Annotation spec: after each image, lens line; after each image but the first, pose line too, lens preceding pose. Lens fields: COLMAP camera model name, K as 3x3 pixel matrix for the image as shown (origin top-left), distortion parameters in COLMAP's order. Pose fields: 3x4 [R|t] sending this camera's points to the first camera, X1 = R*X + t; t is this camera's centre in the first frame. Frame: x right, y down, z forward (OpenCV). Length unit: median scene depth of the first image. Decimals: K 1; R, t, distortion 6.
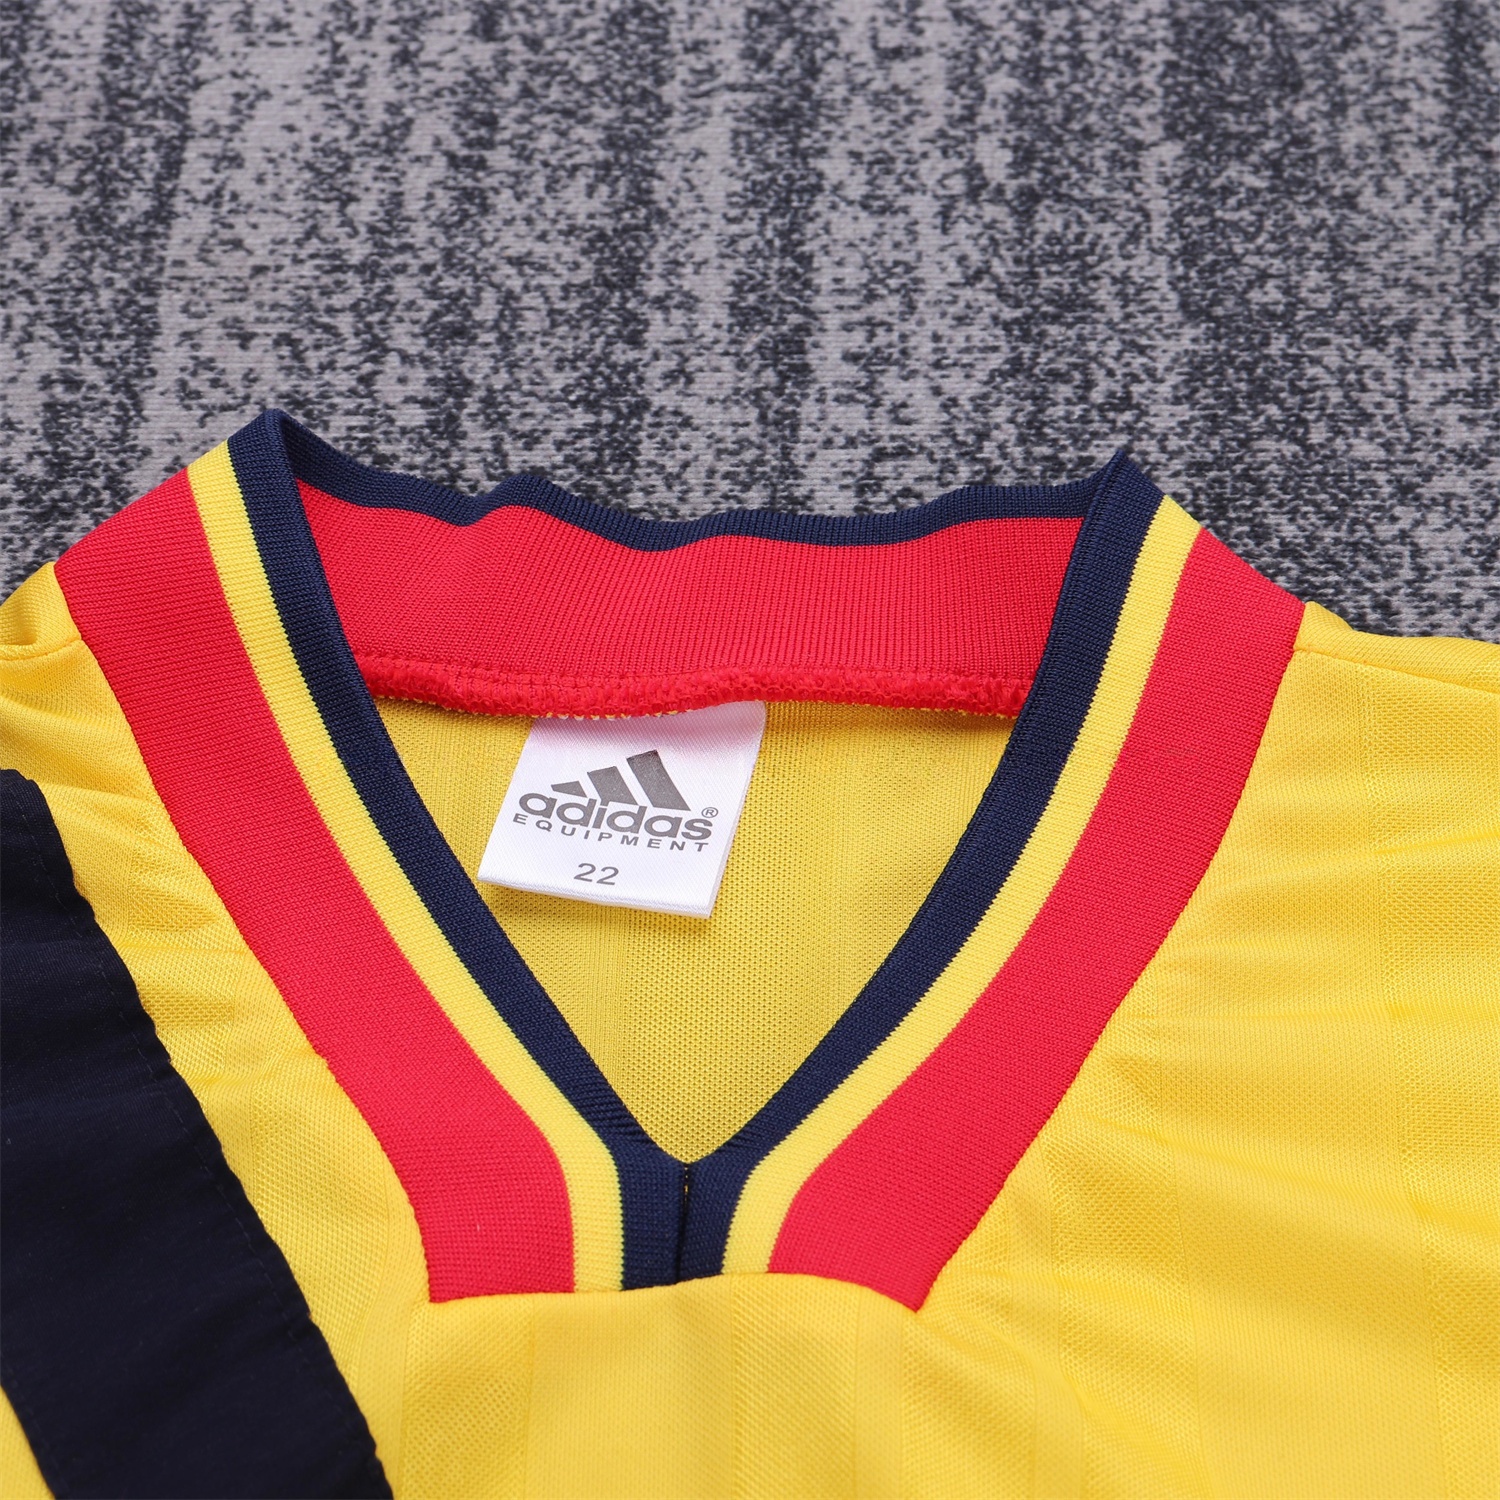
lens RADIAL K [[5098.0, 0, 749.9], [0, 5098.0, 749.5], [0, 0, 1]] dist [0.011213, 0.000000]
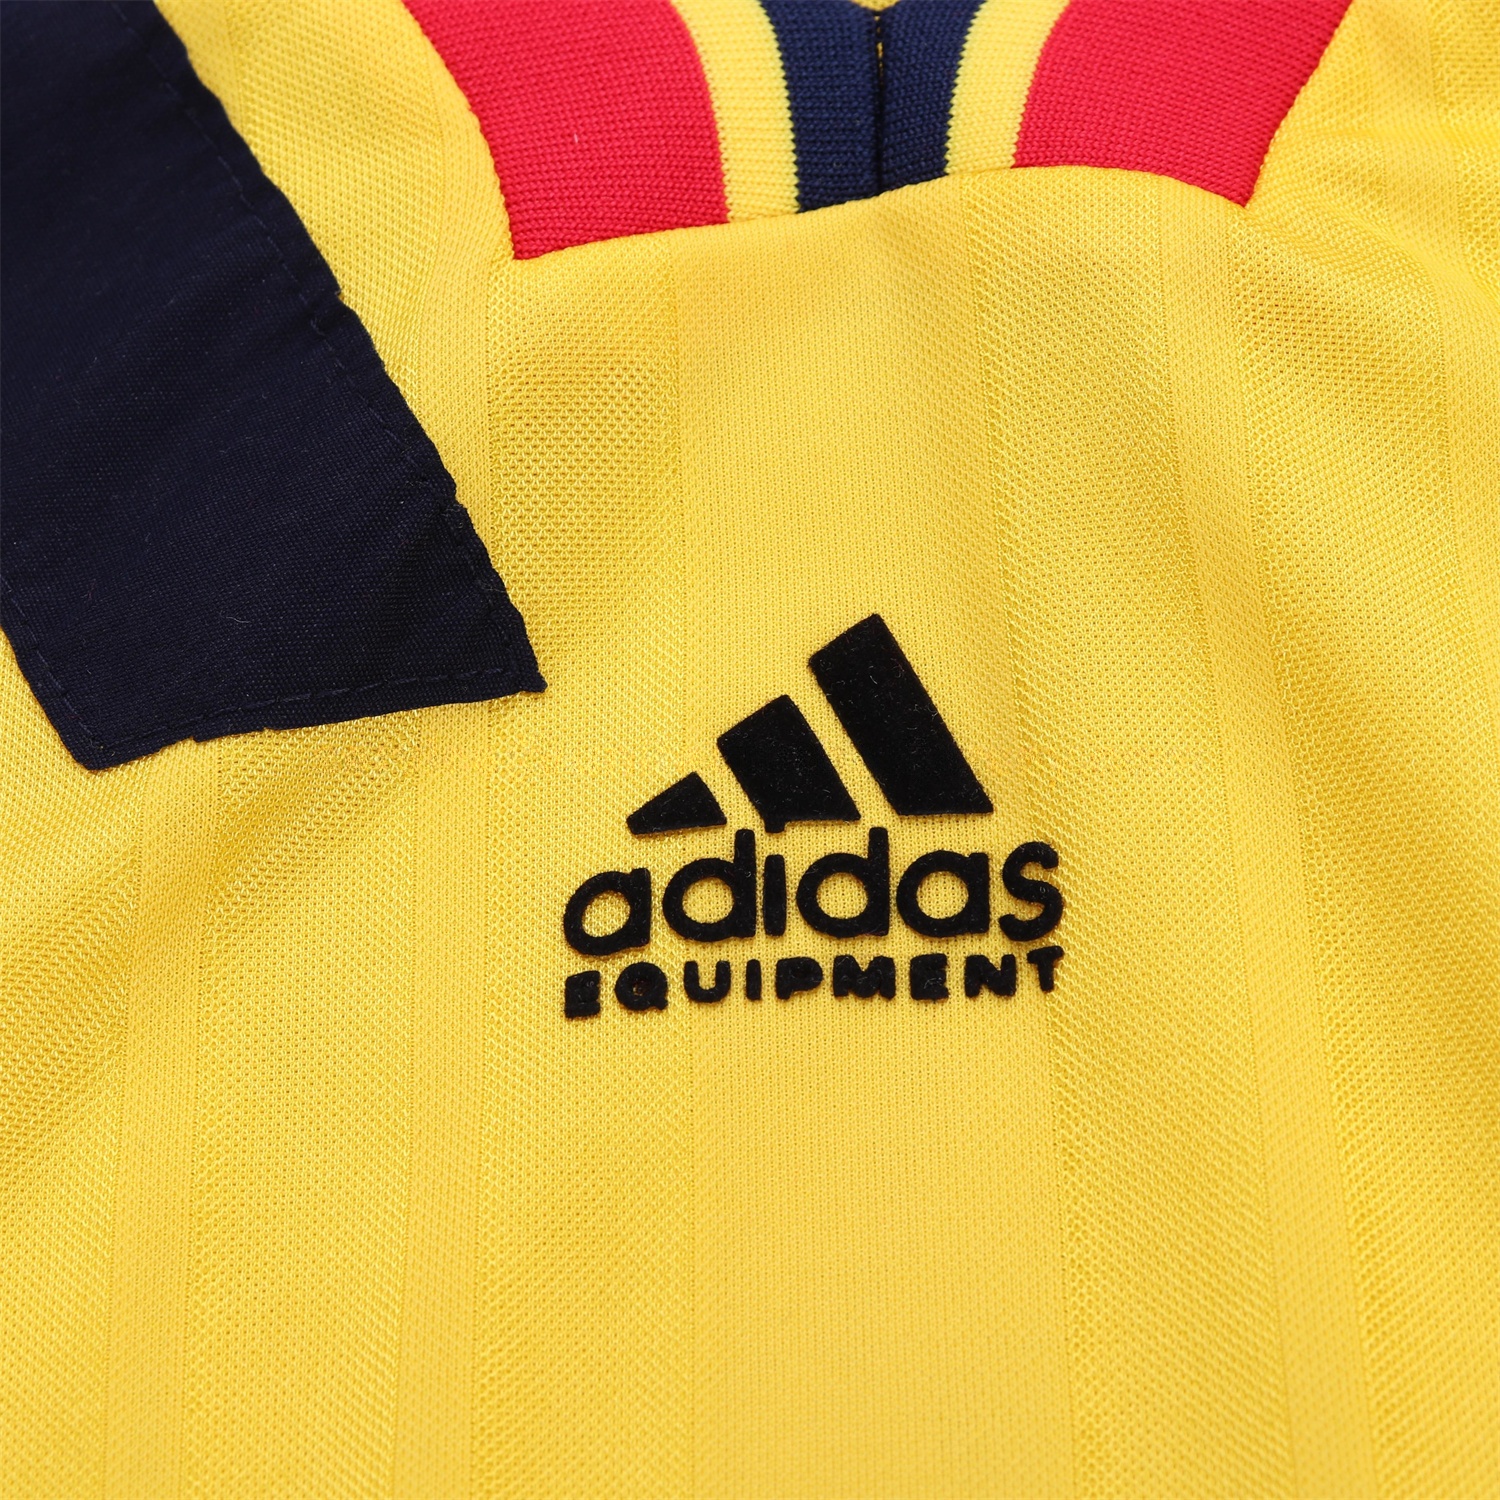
lens RADIAL K [[5098.0, 0, 752.2], [0, 5098.0, 748.6], [0, 0, 1]] dist [0.011213, 0.000000]
pose [[0.994886, -0.090373, -0.045095, -0.007395], [0.098530, 0.966578, 0.236682, 0.015126], [0.022198, -0.239915, 0.970540, 0.332965]]
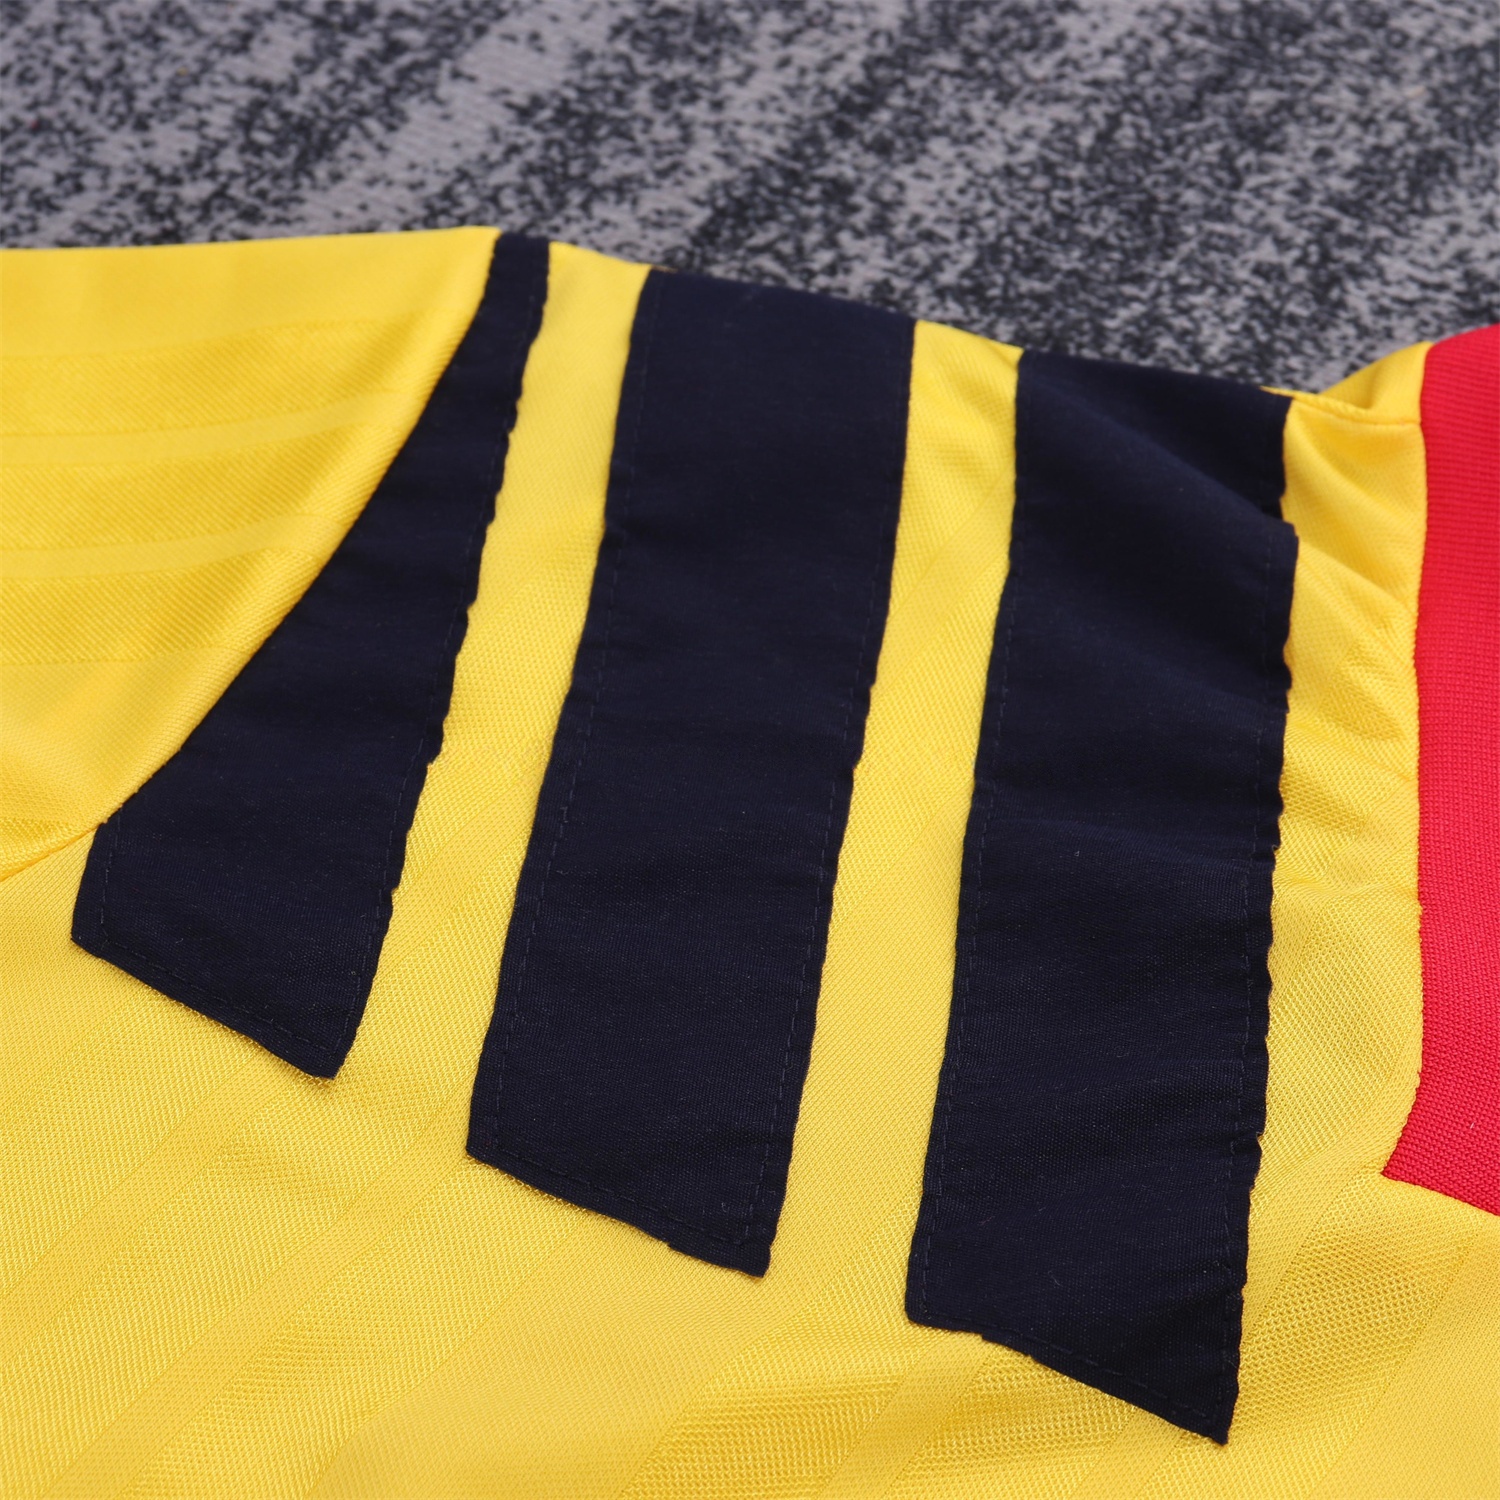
lens RADIAL K [[5098.0, 0, 749.4], [0, 5098.0, 750.6], [0, 0, 1]] dist [0.011213, 0.000000]
pose [[0.850882, 0.375299, -0.367628, 0.144407], [-0.382795, 0.922169, 0.055423, 0.031704], [0.359815, 0.093568, 0.928320, 0.113212]]
